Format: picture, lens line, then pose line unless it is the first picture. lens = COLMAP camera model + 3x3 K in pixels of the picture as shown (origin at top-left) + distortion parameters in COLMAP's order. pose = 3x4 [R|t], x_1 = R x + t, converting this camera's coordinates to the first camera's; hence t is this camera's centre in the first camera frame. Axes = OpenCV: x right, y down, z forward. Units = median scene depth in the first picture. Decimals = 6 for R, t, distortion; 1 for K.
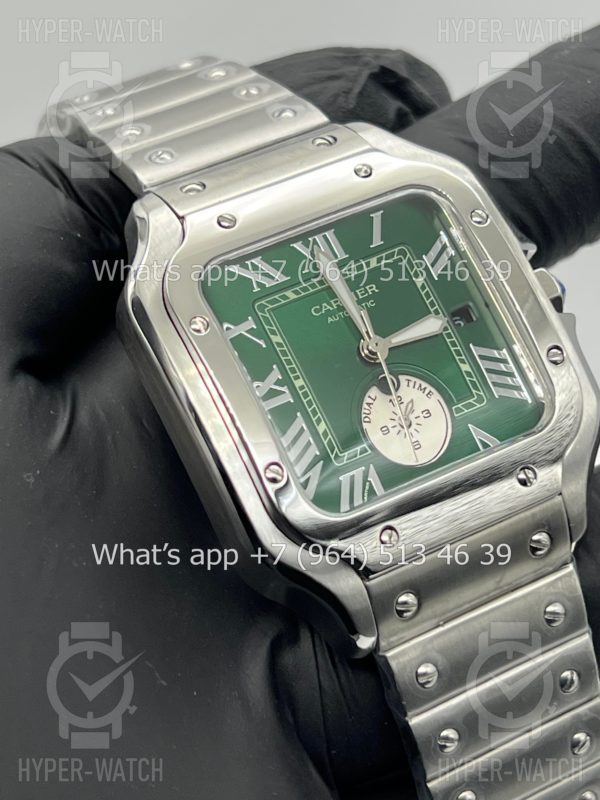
lens RADIAL K [[1961.7, 0, 300.0], [0, 1961.7, 400.0], [0, 0, 1]] dist [0.309143, -1.058406]
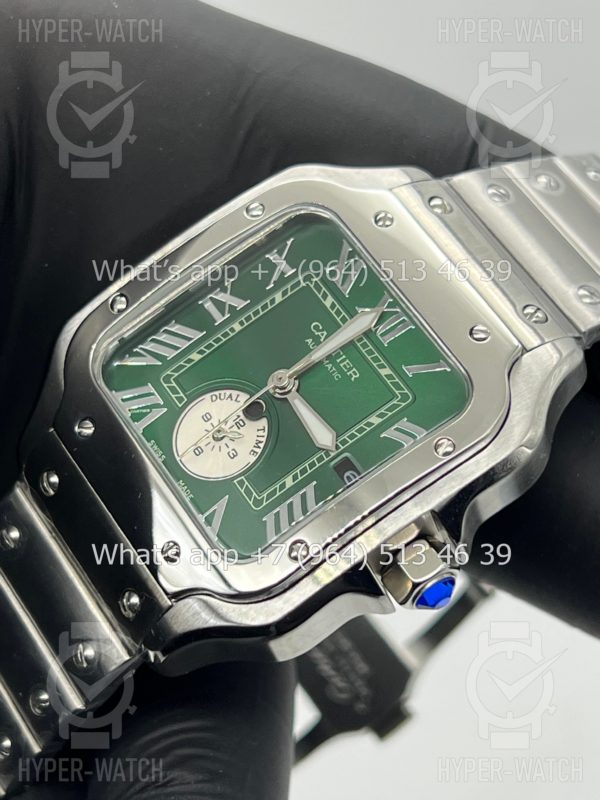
lens RADIAL K [[1961.7, 0, 300.0], [0, 1961.7, 400.0], [0, 0, 1]] dist [0.309143, -1.058406]
pose [[0.059769, 0.772339, -0.632392, 0.653510], [-0.833278, 0.387421, 0.394401, -0.409721], [0.549613, 0.503386, 0.666729, 0.362123]]
